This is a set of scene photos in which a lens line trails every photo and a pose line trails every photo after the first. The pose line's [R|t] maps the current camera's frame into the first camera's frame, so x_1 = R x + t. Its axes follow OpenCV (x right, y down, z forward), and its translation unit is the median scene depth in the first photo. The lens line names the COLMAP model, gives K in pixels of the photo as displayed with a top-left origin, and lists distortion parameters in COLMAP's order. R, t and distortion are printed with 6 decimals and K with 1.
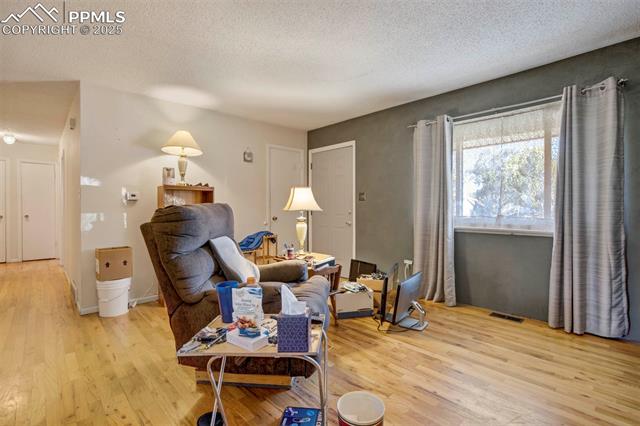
lens RADIAL K [[304.2, 0, 321.9], [0, 304.2, 215.2], [0, 0, 1]] dist [-0.004974, 0.001371]
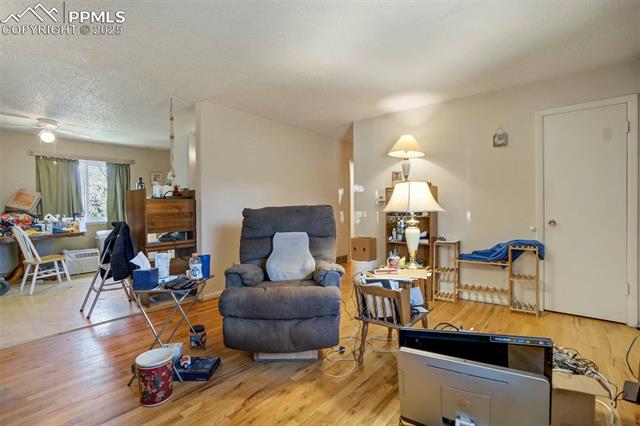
lens RADIAL K [[304.2, 0, 319.5], [0, 304.2, 210.1], [0, 0, 1]] dist [-0.004974, 0.001371]
pose [[0.129499, 0.010132, -0.991528, 0.563038], [-0.011810, 0.999893, 0.008675, -0.020286], [0.991509, 0.010587, 0.129605, 0.557759]]
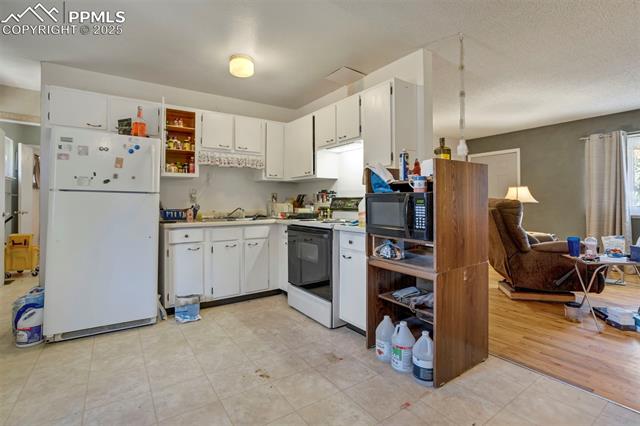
lens RADIAL K [[304.2, 0, 317.1], [0, 304.2, 206.2], [0, 0, 1]] dist [-0.004974, 0.001371]
pose [[0.986140, -0.001769, -0.165905, -0.687370], [-0.000054, 0.999940, -0.010978, 0.016638], [0.165915, 0.010835, 0.986081, -0.527845]]
